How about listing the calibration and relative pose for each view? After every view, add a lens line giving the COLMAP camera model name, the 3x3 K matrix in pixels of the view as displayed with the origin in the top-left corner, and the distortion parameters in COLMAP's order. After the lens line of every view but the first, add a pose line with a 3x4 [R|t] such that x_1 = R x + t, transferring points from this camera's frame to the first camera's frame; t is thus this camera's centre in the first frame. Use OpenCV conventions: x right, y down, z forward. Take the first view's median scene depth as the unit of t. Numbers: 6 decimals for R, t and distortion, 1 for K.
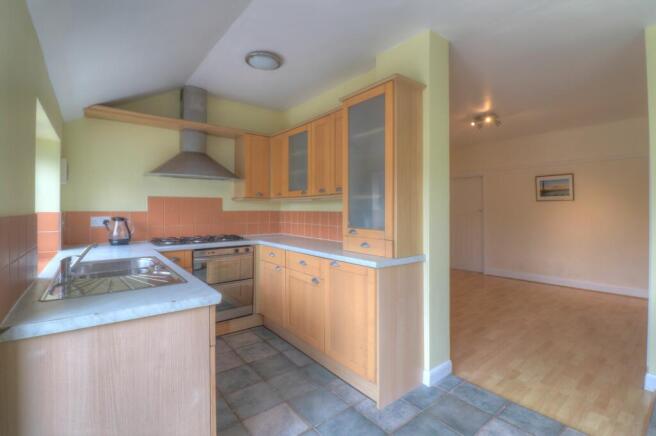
lens RADIAL K [[303.3, 0, 327.6], [0, 303.3, 209.8], [0, 0, 1]] dist [0.000937, -0.015963]
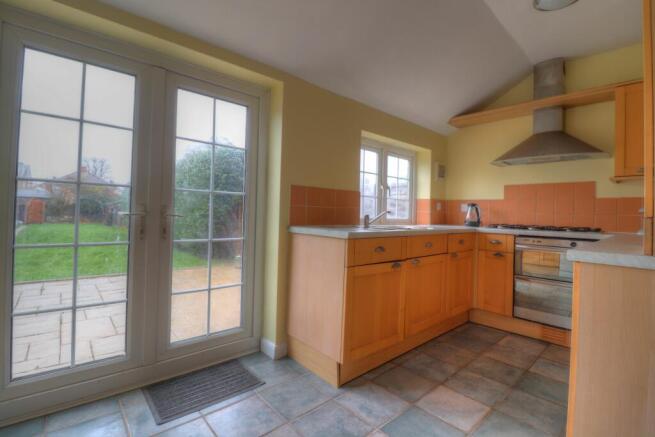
lens RADIAL K [[302.9, 0, 327.1], [0, 302.9, 210.4], [0, 0, 1]] dist [0.000937, -0.015963]
pose [[0.070876, -0.009381, -0.997441, 0.437855], [-0.026939, 0.999573, -0.011315, 0.075015], [0.997121, 0.027672, 0.070593, 0.315688]]
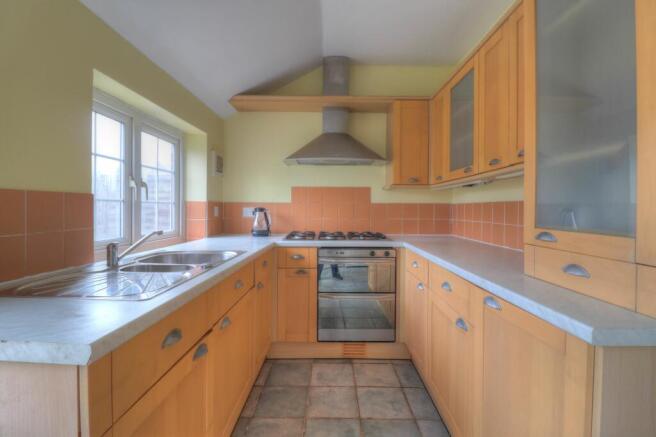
lens RADIAL K [[303.3, 0, 327.6], [0, 303.3, 210.3], [0, 0, 1]] dist [0.000937, -0.015963]
pose [[0.782287, 0.007584, -0.622872, 0.084840], [-0.006631, 0.999971, 0.003847, 0.025506], [0.622883, 0.001121, 0.782314, 0.344573]]
